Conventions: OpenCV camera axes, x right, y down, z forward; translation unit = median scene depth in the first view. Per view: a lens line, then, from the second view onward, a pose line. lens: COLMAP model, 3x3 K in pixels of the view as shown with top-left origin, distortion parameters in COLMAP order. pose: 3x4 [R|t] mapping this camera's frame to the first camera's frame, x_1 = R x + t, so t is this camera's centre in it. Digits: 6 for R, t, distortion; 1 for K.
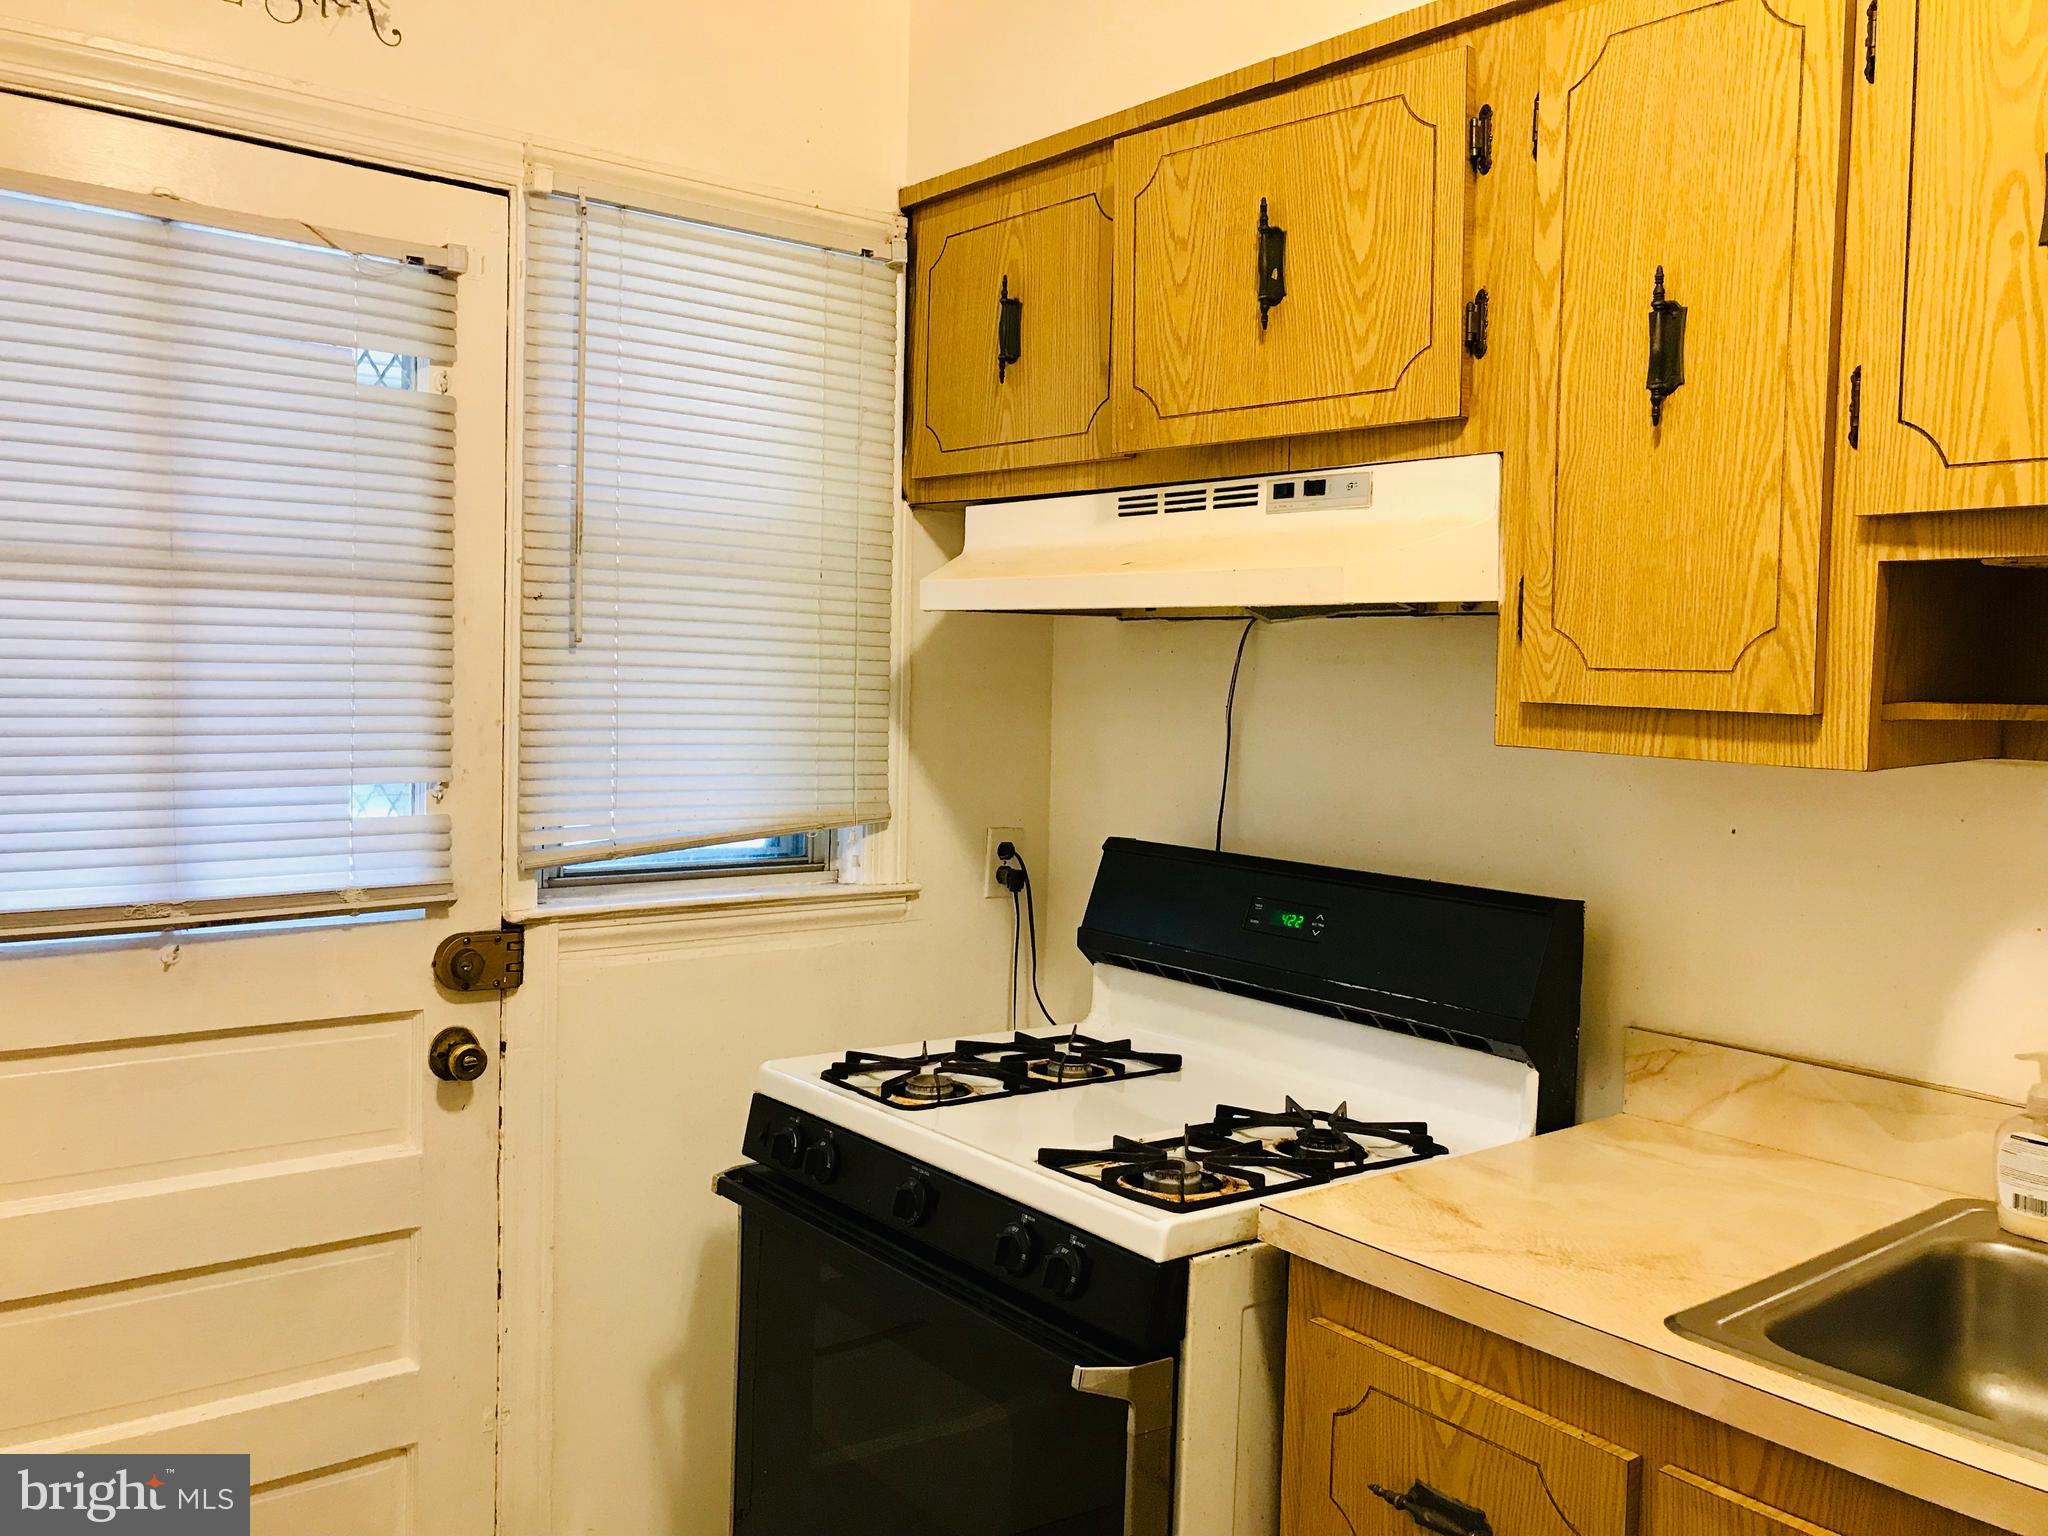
lens RADIAL K [[1698.0, 0, 1009.6], [0, 1698.0, 771.1], [0, 0, 1]] dist [0.040204, -0.052365]
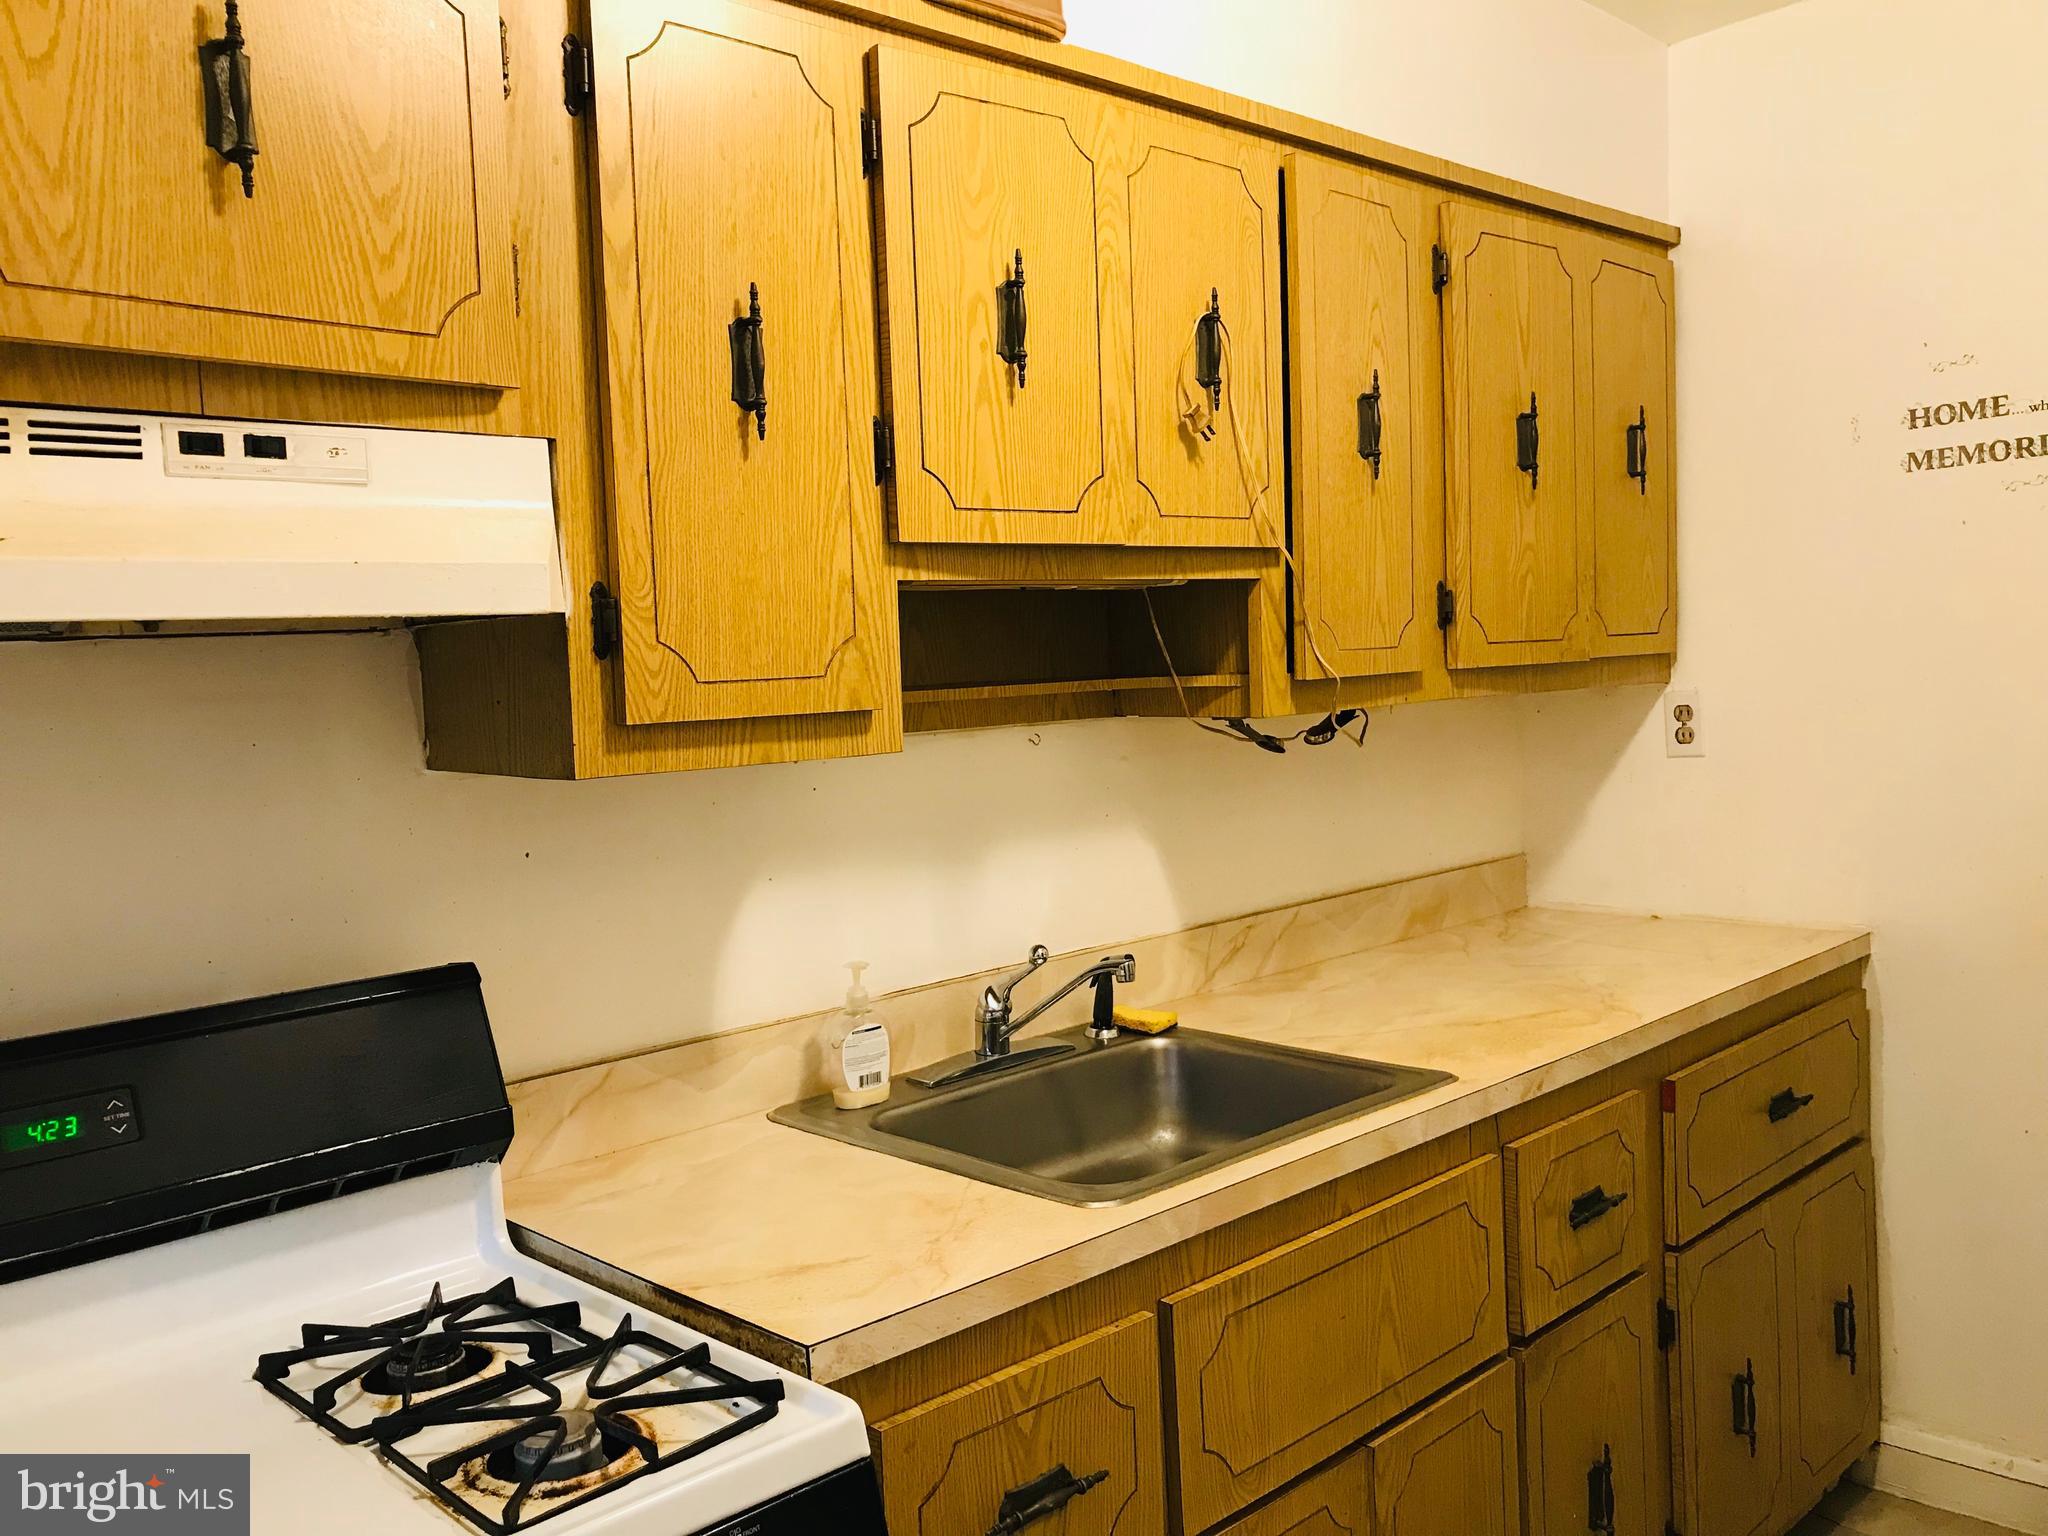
lens RADIAL K [[1698.0, 0, 1008.8], [0, 1698.0, 767.2], [0, 0, 1]] dist [0.040204, -0.052365]
pose [[-0.087767, -0.080098, 0.992916, -0.638468], [0.110629, 0.989812, 0.089627, -0.080776], [-0.989979, 0.117711, -0.078012, 0.922539]]
